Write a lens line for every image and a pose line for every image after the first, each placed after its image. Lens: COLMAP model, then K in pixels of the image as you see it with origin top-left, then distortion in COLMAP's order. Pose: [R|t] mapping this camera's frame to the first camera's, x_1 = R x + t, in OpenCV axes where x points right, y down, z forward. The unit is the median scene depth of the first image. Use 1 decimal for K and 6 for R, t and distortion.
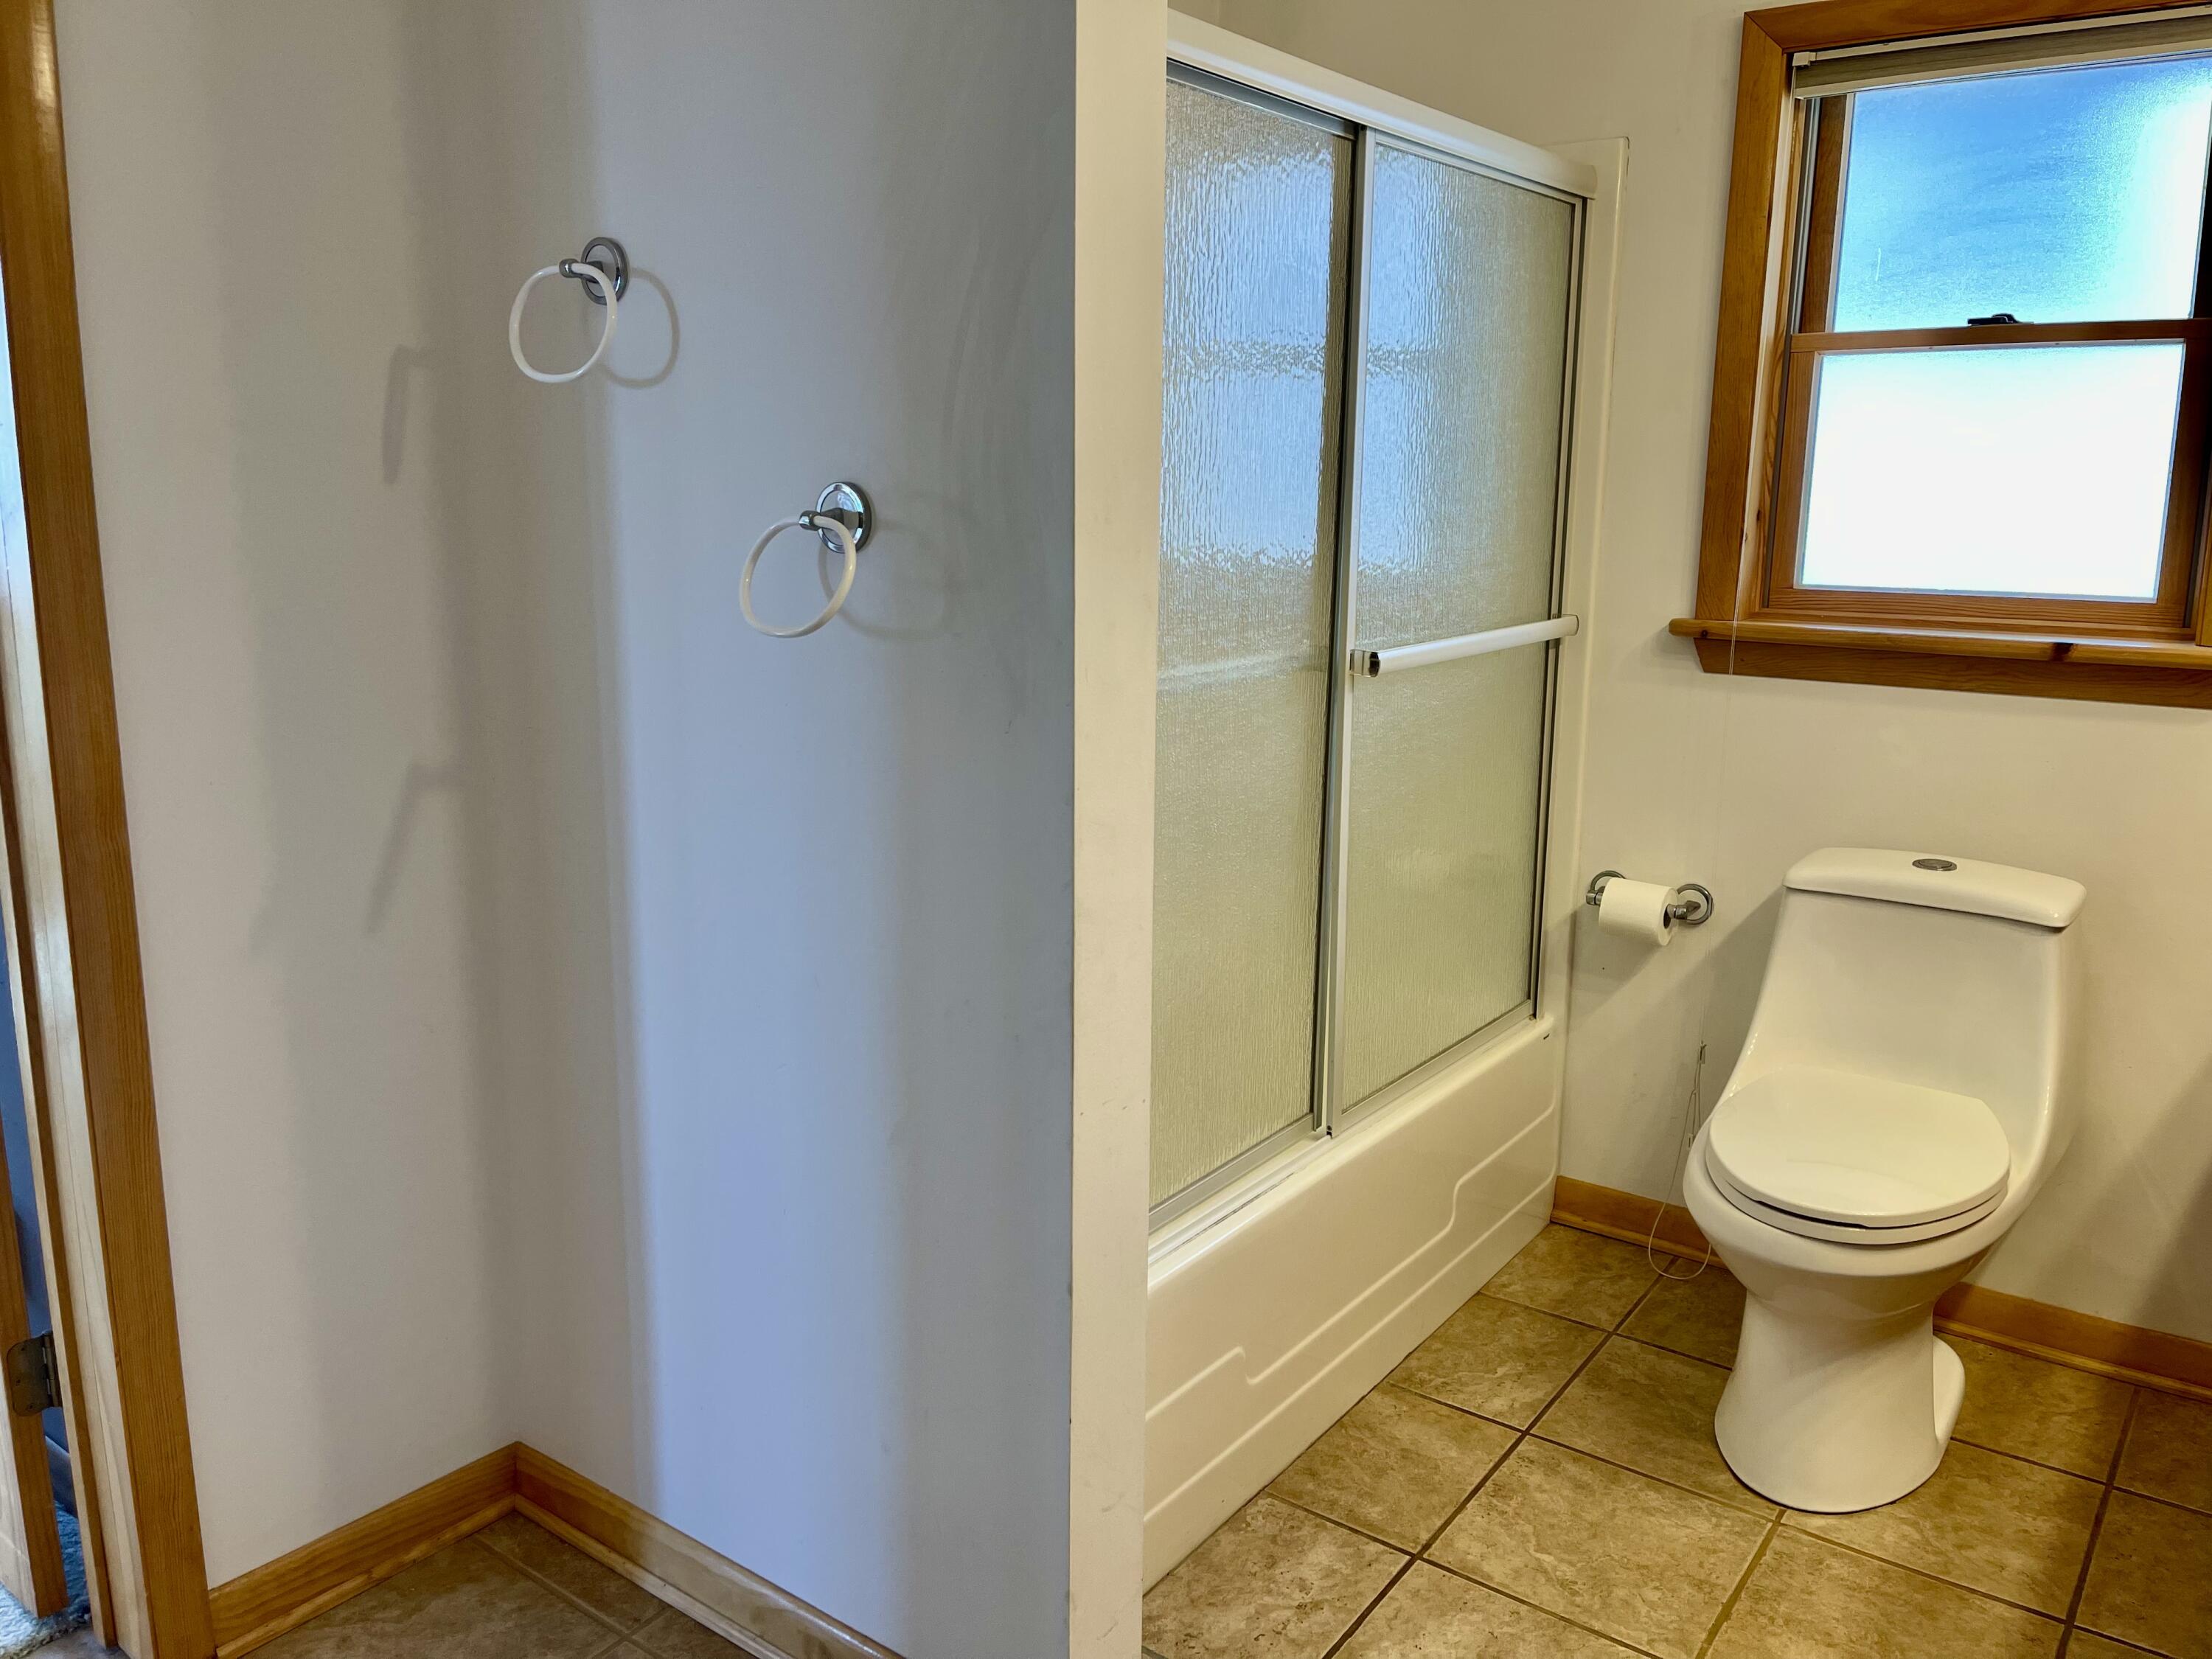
lens RADIAL K [[1691.0, 0, 1108.5], [0, 1691.0, 824.1], [0, 0, 1]] dist [0.073207, -0.087577]
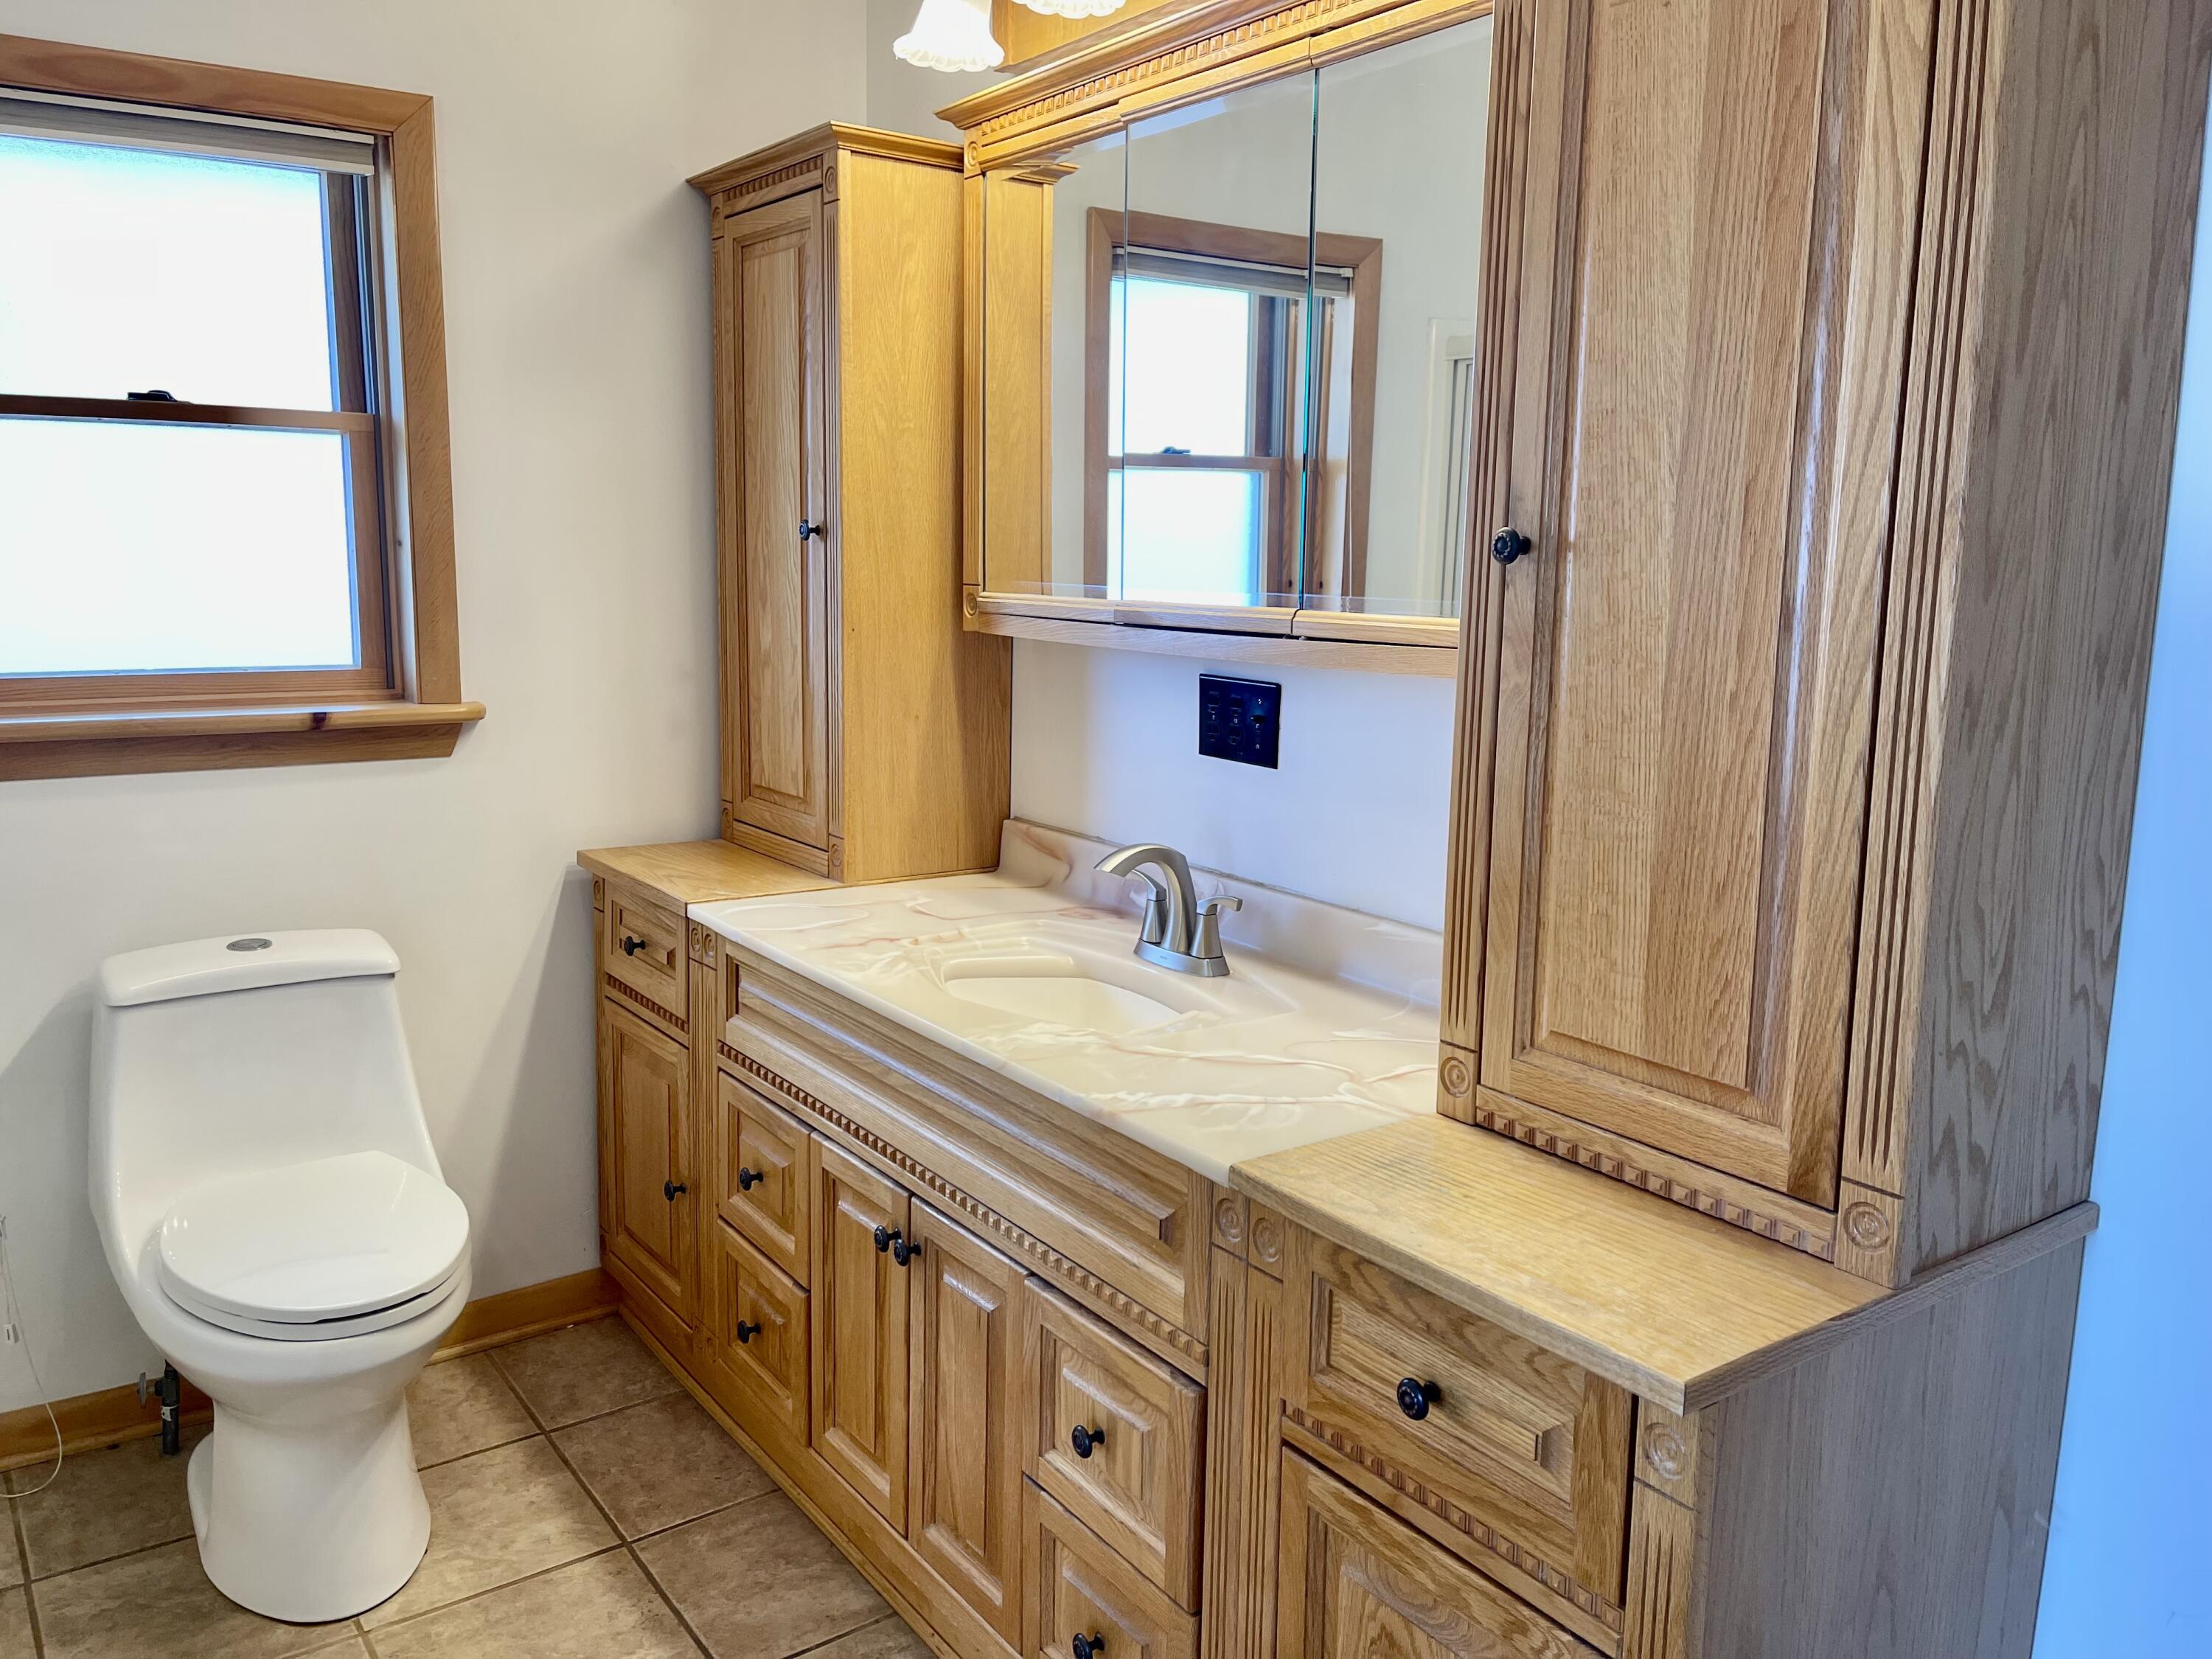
lens RADIAL K [[1691.0, 0, 1105.4], [0, 1691.0, 824.5], [0, 0, 1]] dist [0.073207, -0.087577]
pose [[0.308763, -0.161110, 0.937395, -0.291992], [0.178057, 0.977917, 0.109426, -0.066784], [-0.934324, 0.133122, 0.330632, 0.205827]]
